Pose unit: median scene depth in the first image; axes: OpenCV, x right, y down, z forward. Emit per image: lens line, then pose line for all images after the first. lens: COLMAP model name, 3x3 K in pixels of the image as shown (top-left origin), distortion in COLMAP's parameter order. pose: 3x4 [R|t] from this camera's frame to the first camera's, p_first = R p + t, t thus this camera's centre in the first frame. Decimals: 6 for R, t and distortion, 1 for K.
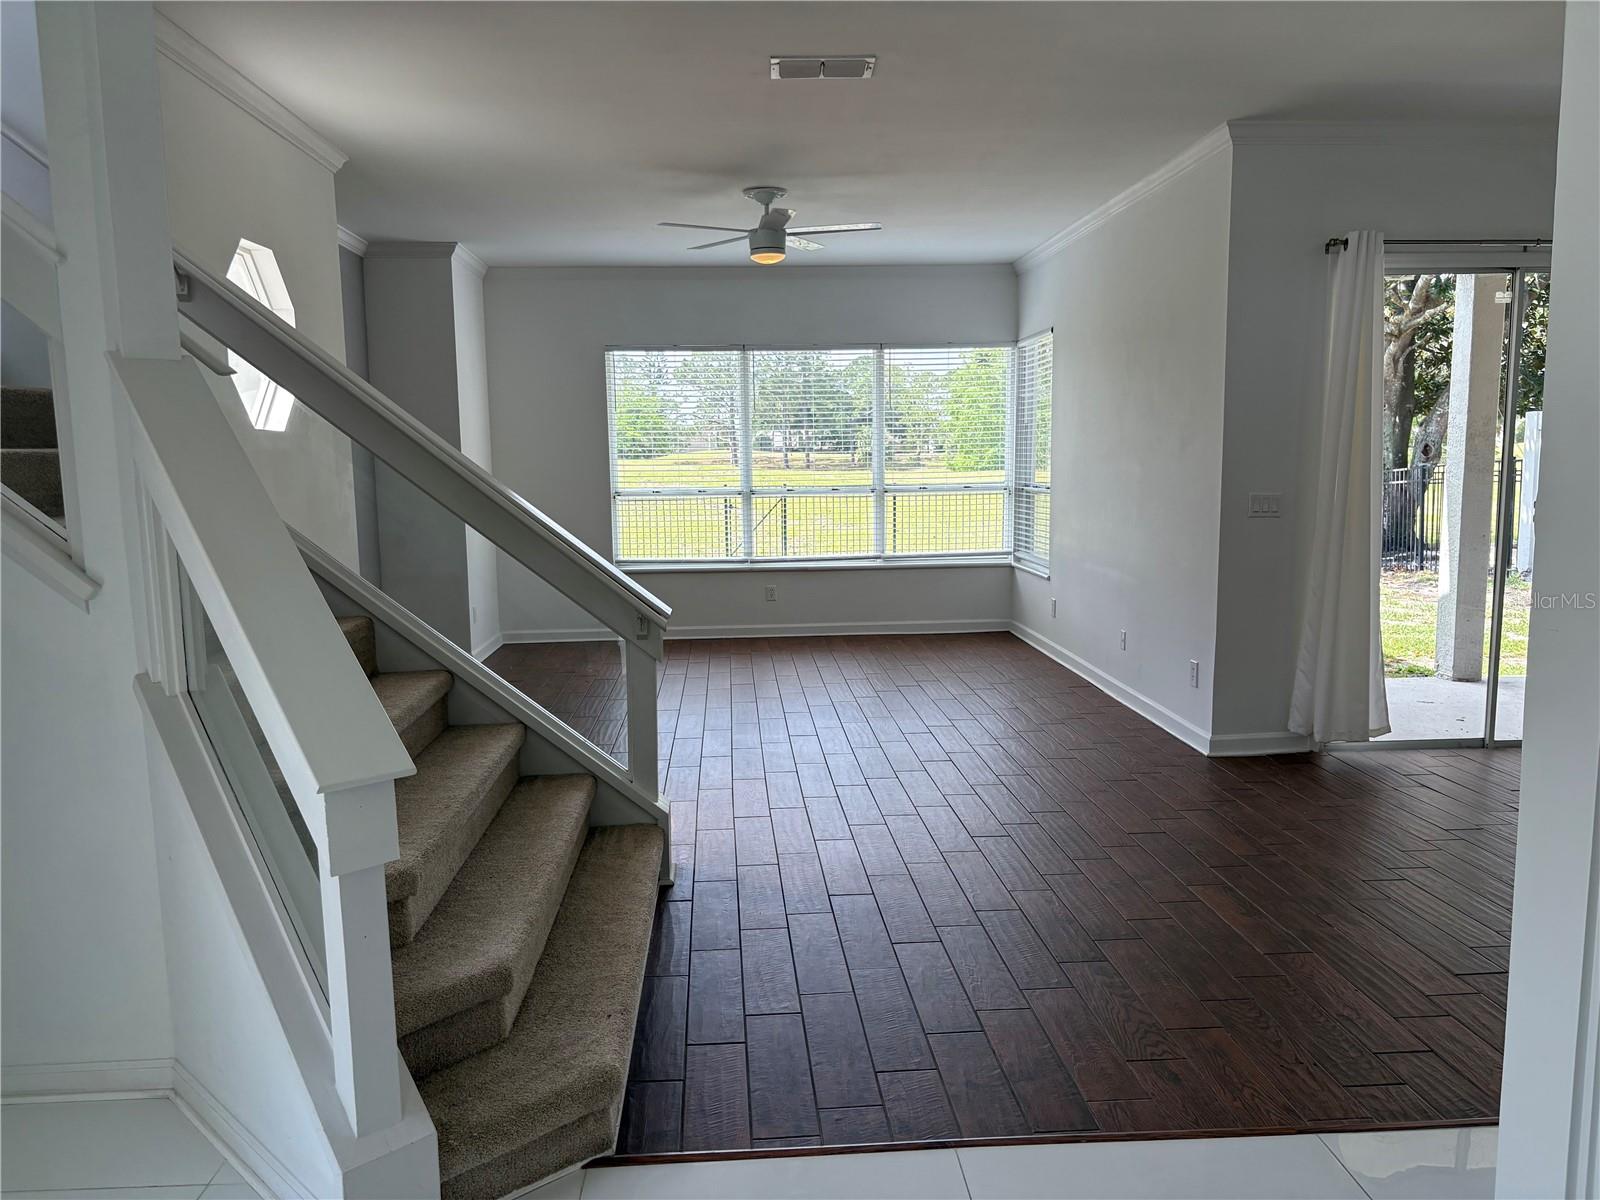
lens RADIAL K [[1214.7, 0, 798.0], [0, 1214.7, 611.3], [0, 0, 1]] dist [0.067131, -0.091883]
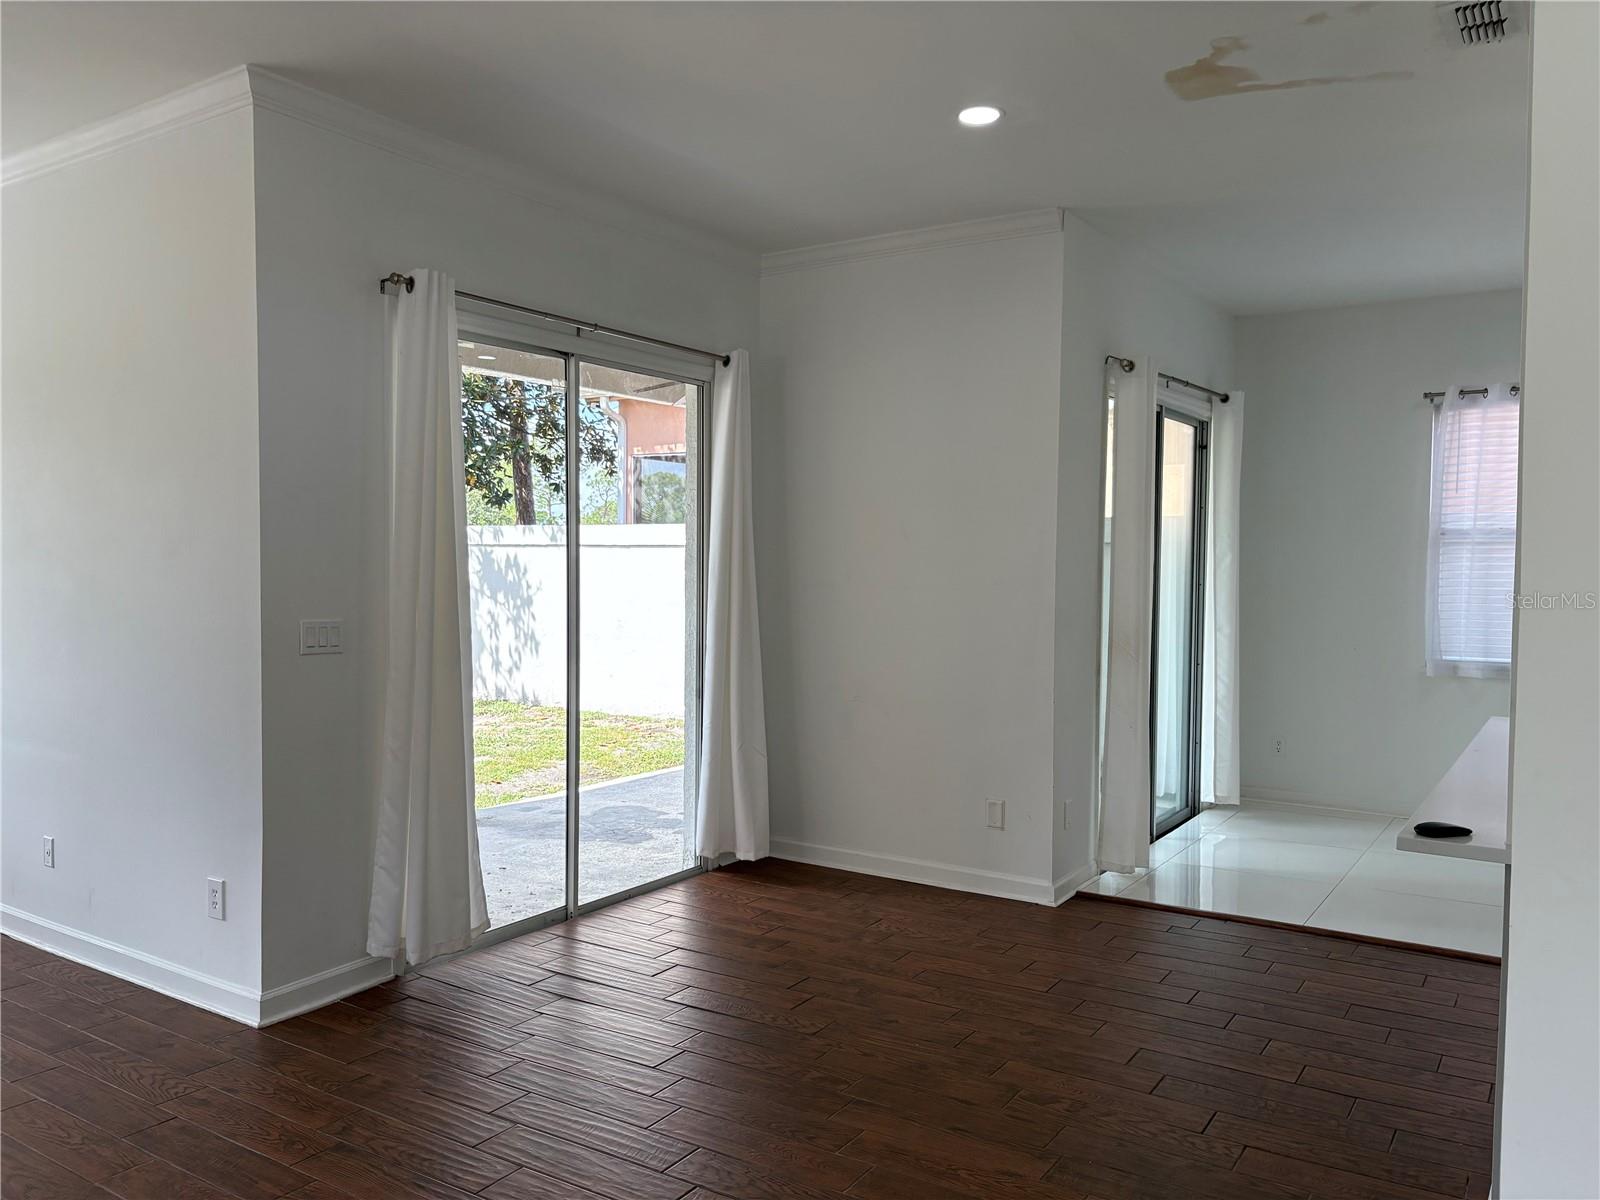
lens RADIAL K [[1214.7, 0, 798.0], [0, 1214.7, 611.3], [0, 0, 1]] dist [0.067131, -0.091883]
pose [[0.602848, -0.016744, 0.797680, -0.004022], [0.089928, 0.994835, -0.047081, -0.027783], [-0.792772, 0.100117, 0.601240, 0.233502]]
